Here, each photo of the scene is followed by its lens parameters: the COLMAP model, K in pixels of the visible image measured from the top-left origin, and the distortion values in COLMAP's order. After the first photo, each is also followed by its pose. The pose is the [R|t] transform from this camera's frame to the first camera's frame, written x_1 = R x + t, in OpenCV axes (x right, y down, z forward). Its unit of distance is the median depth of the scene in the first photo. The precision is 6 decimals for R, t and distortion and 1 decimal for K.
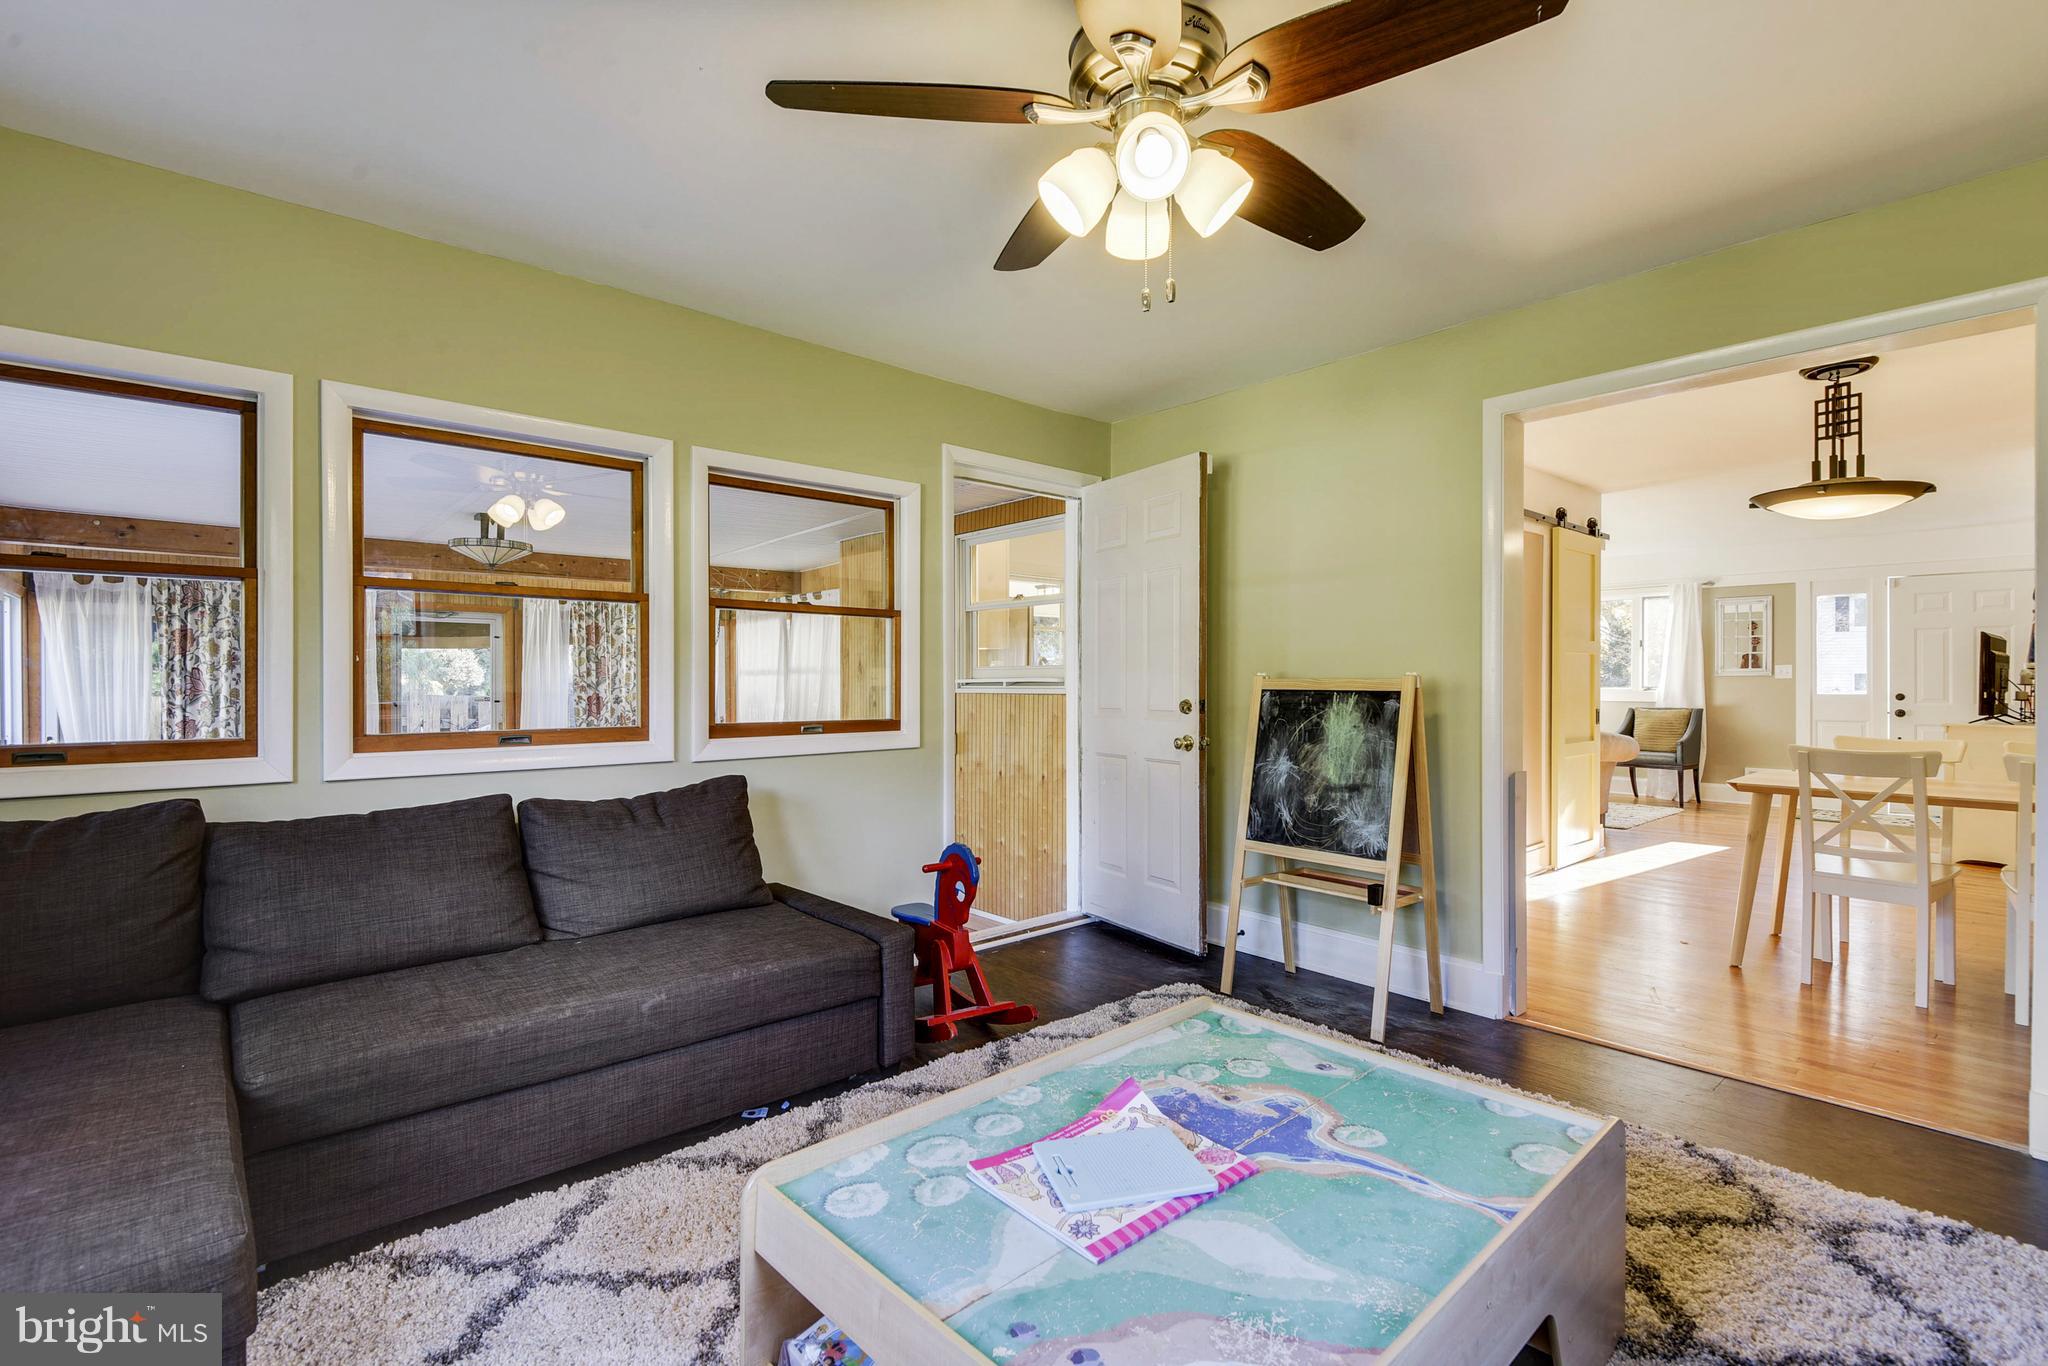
lens RADIAL K [[949.8, 0, 1020.6], [0, 949.8, 681.6], [0, 0, 1]] dist [0.015931, -0.003655]
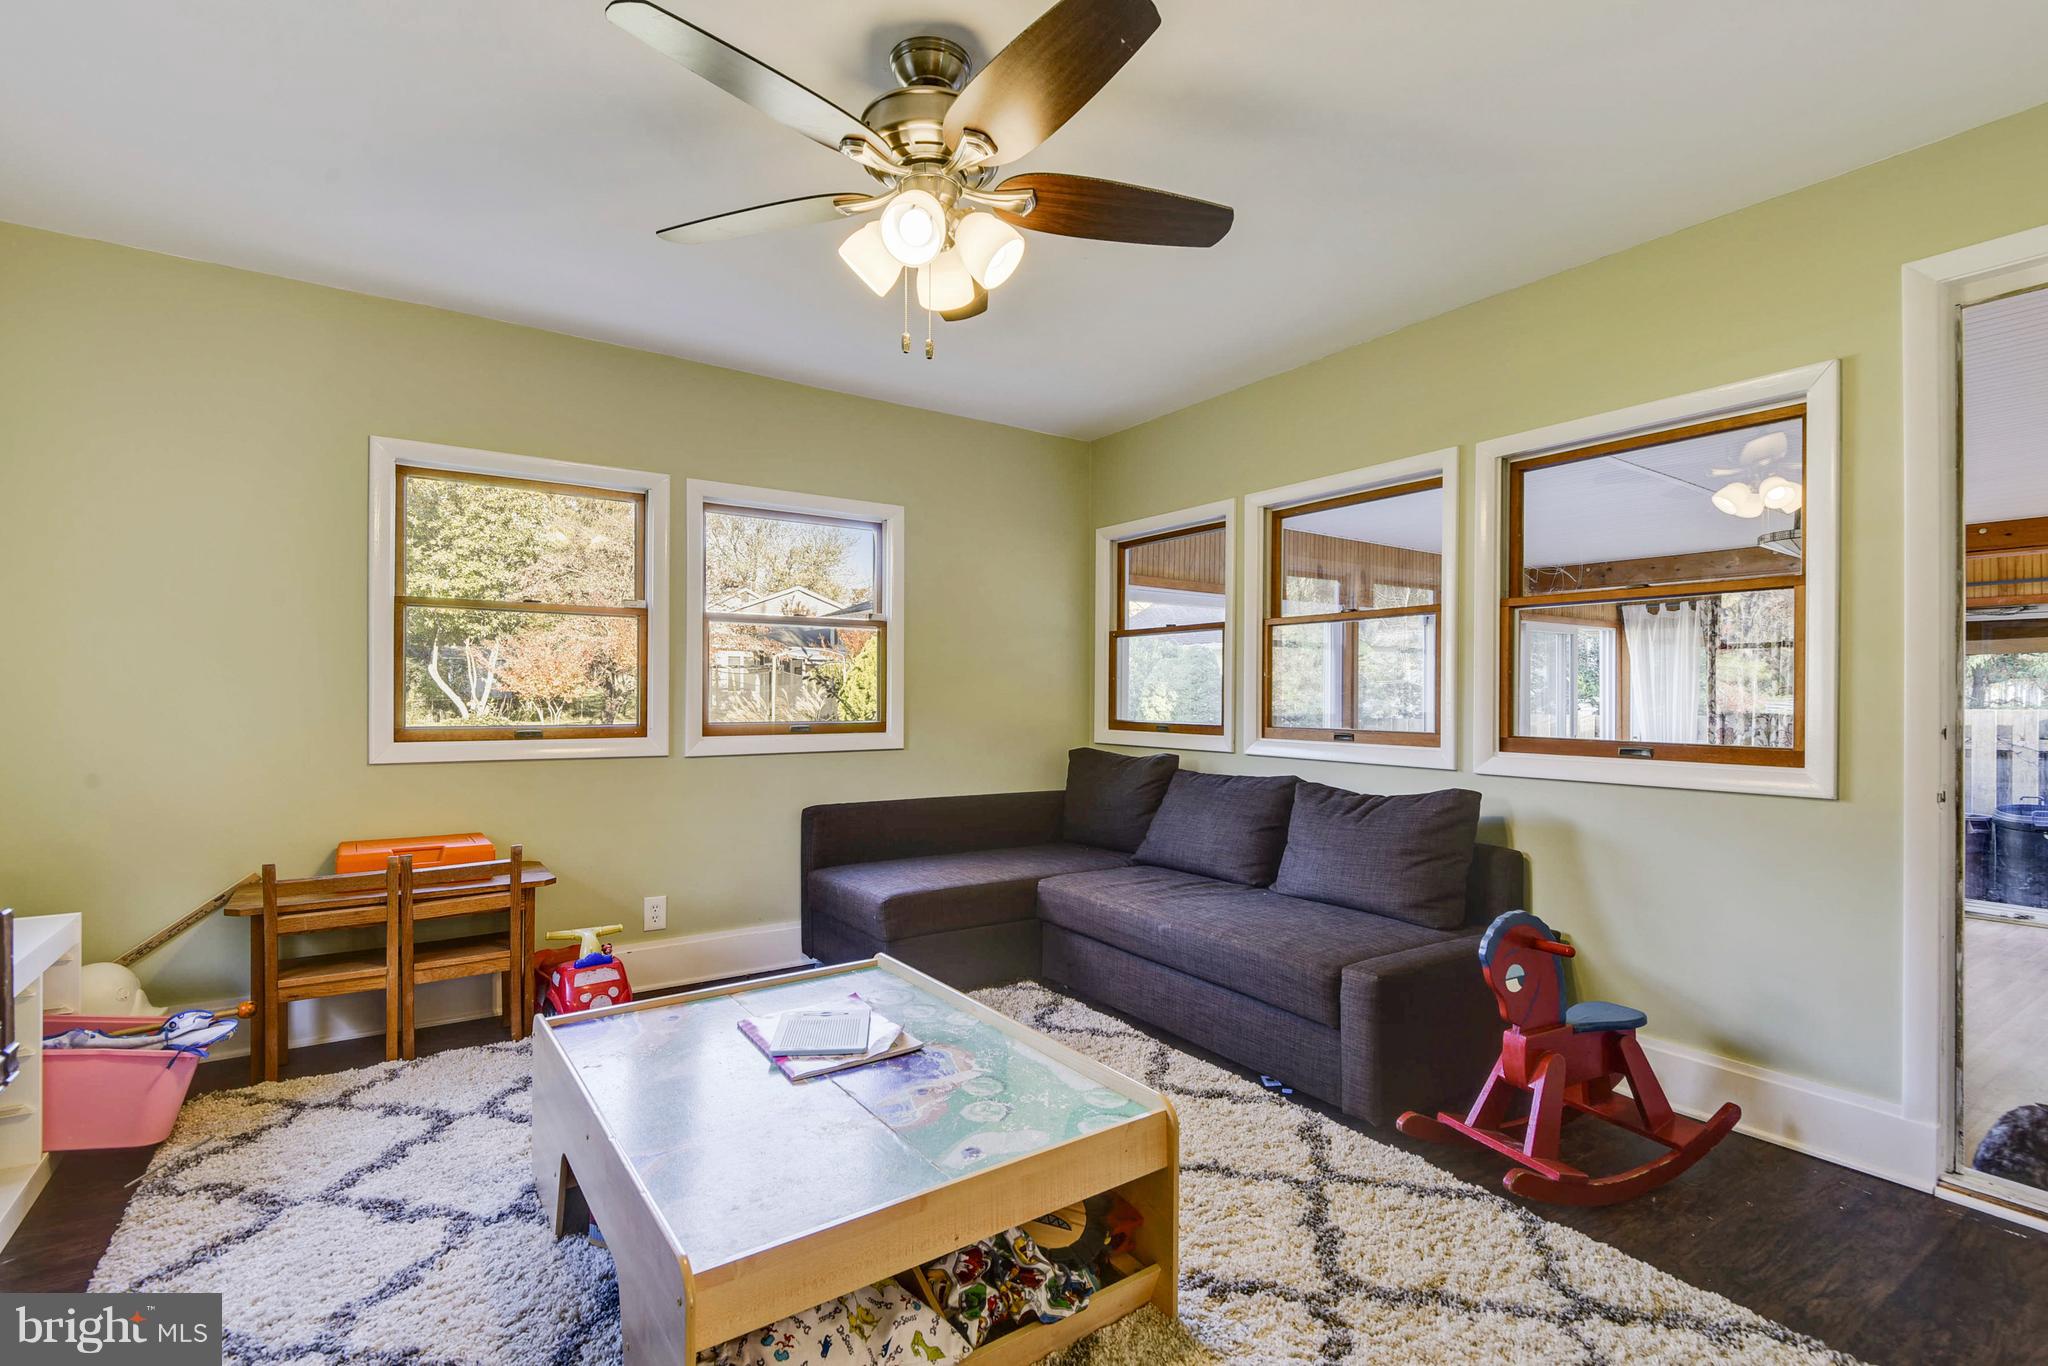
lens RADIAL K [[949.8, 0, 1022.6], [0, 949.8, 698.4], [0, 0, 1]] dist [0.015931, -0.003655]
pose [[-0.149589, 0.005985, -0.988730, 0.587169], [-0.004419, 0.999968, 0.006722, 0.003832], [0.988738, 0.005374, -0.149557, 0.609408]]
